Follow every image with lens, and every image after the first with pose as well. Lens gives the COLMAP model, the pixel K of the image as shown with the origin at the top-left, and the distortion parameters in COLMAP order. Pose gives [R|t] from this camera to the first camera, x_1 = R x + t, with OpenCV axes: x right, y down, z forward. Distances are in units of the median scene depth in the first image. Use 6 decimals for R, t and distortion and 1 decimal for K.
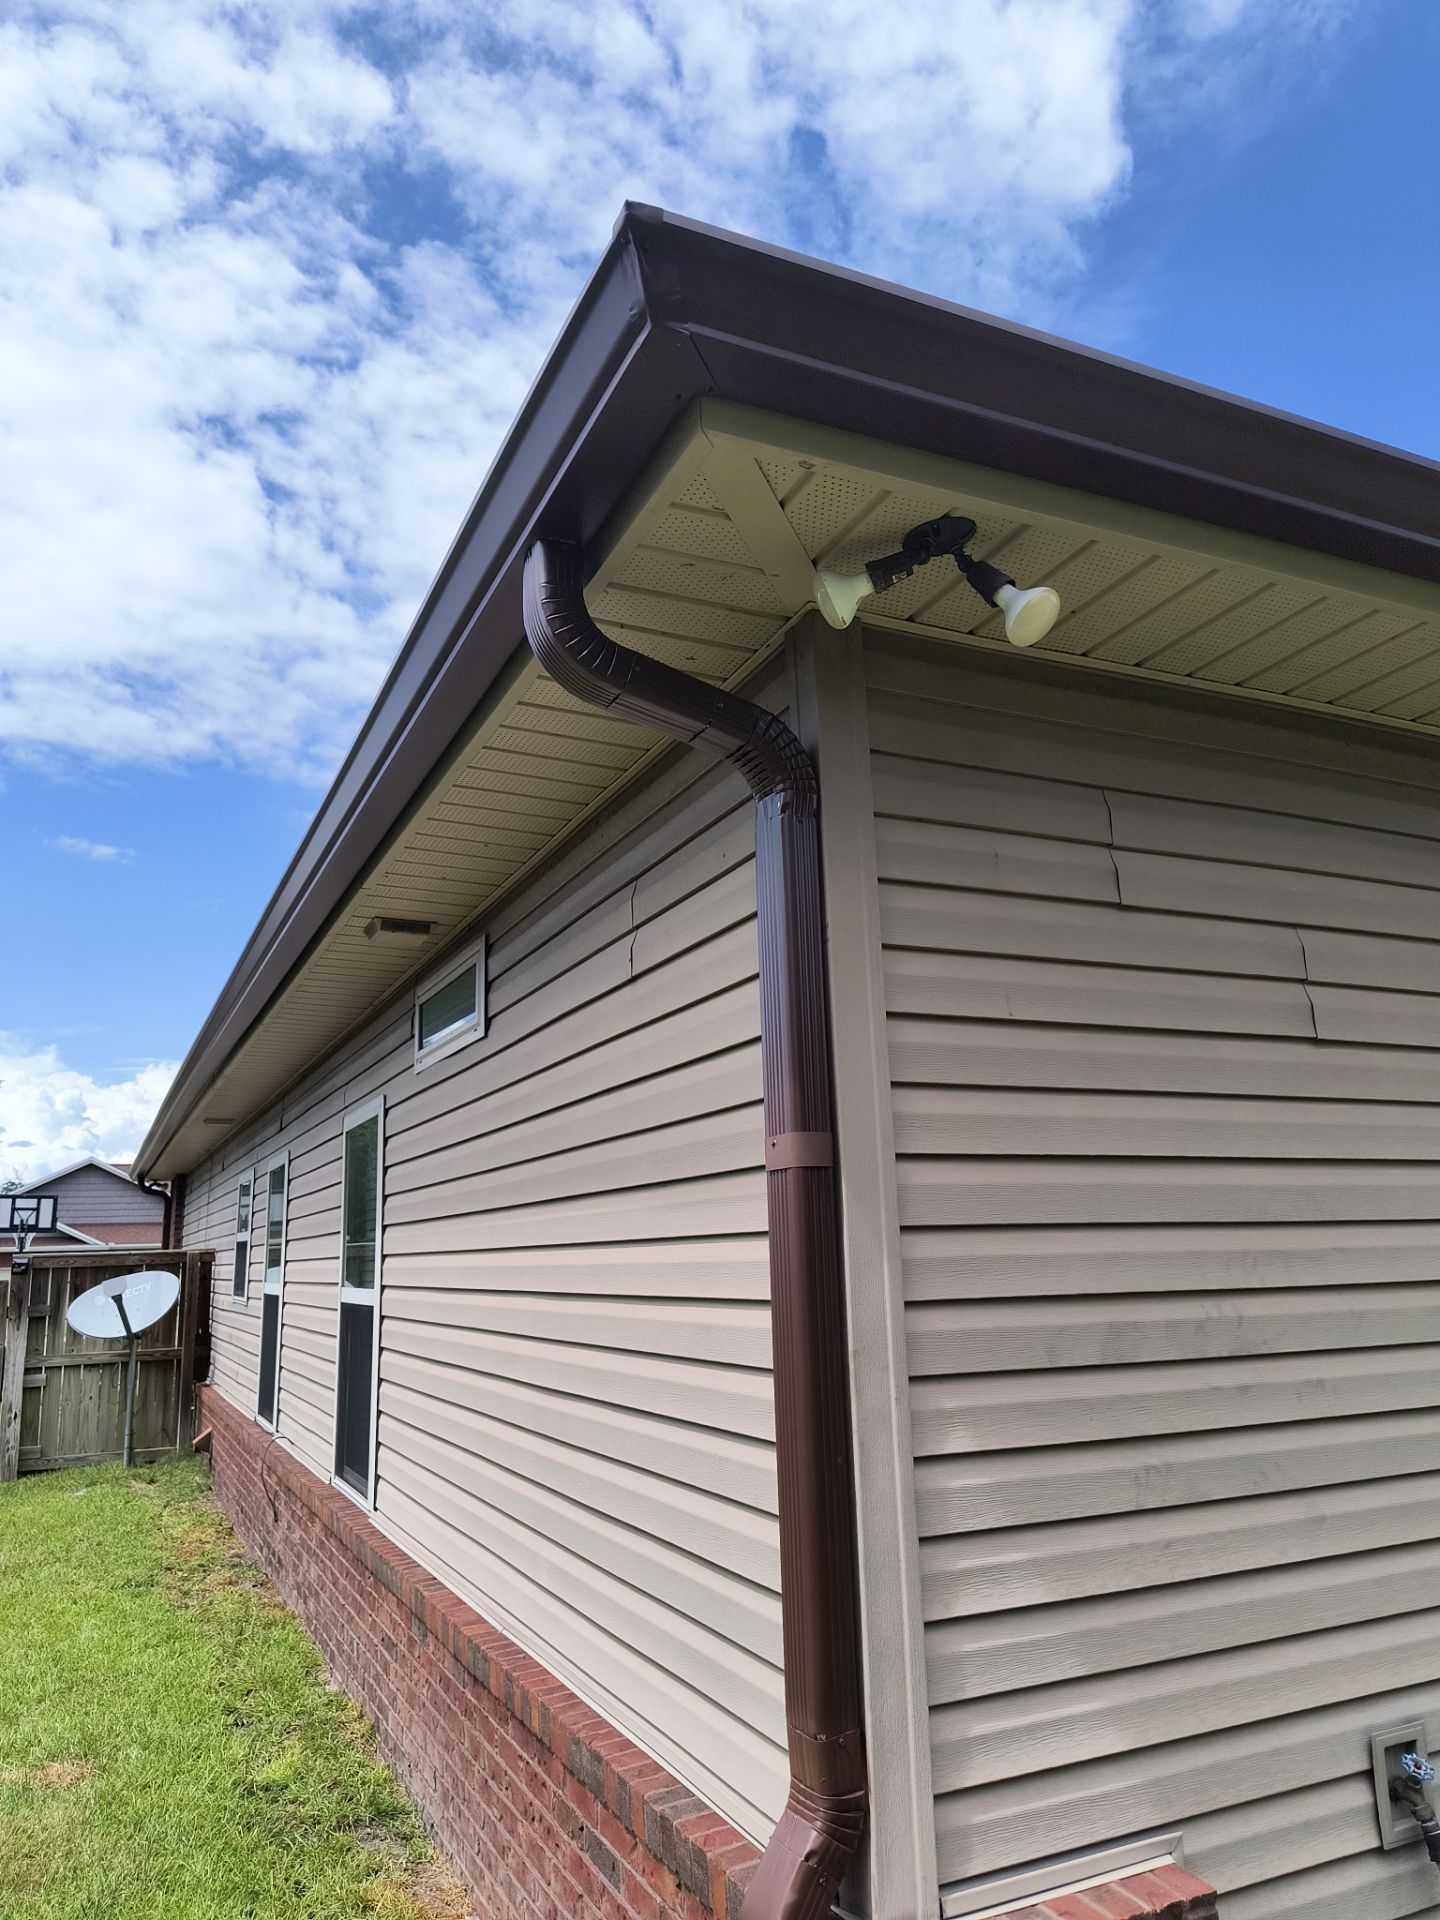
lens RADIAL K [[1306.5, 0, 719.2], [0, 1306.5, 965.8], [0, 0, 1]] dist [-0.001891, -0.002809]
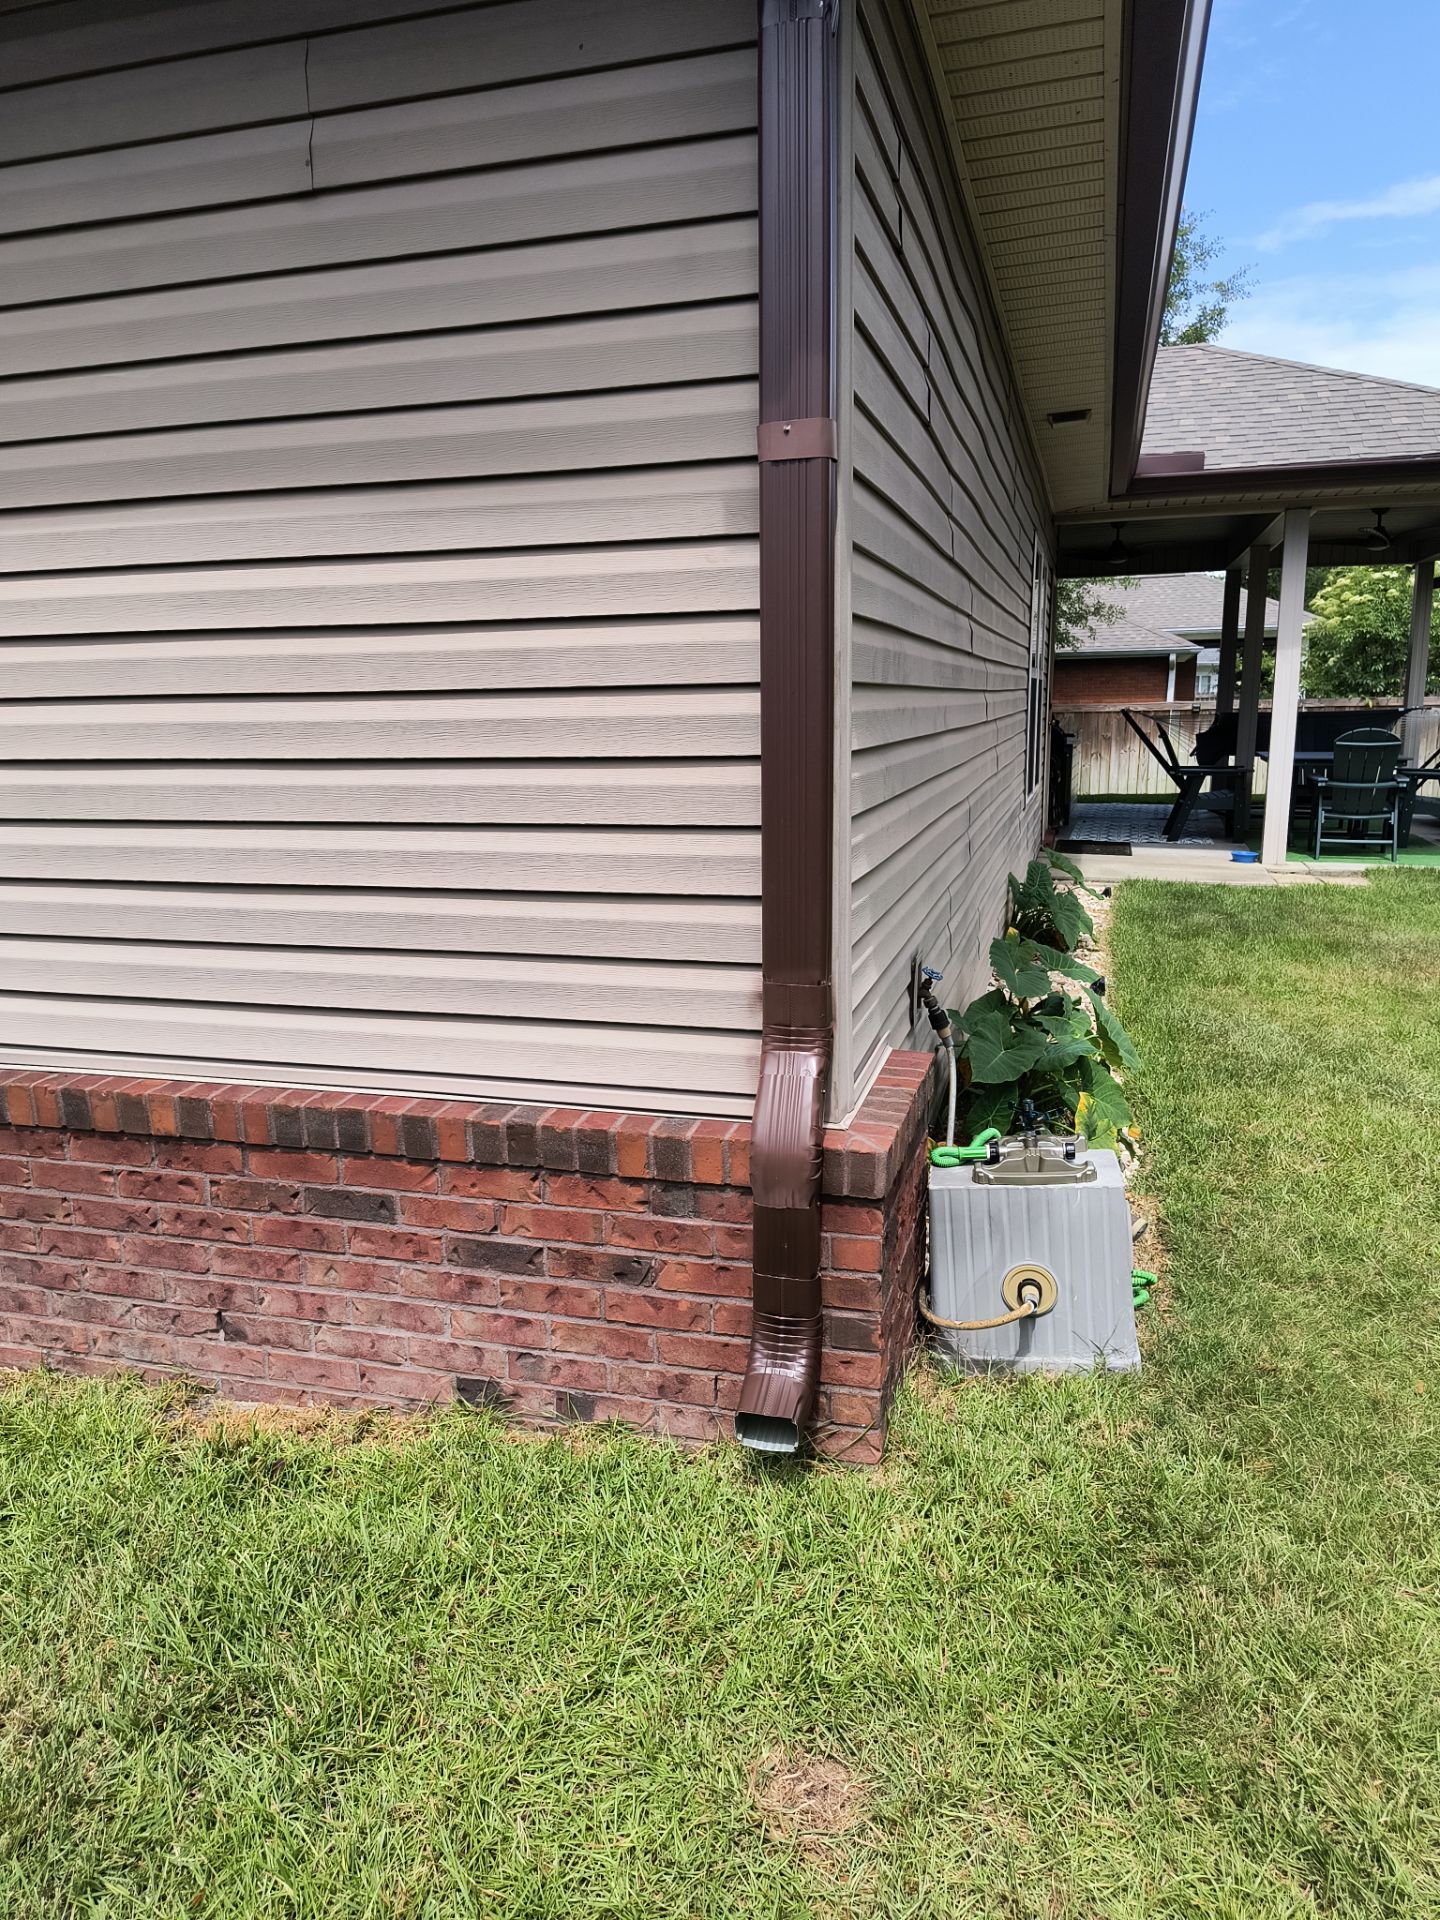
lens RADIAL K [[1306.5, 0, 726.1], [0, 1306.5, 962.4], [0, 0, 1]] dist [-0.001891, -0.002809]
pose [[0.646339, -0.128786, 0.752104, -0.535114], [-0.172132, 0.935639, 0.308140, 0.153568], [-0.743382, -0.328624, 0.582572, 0.261450]]
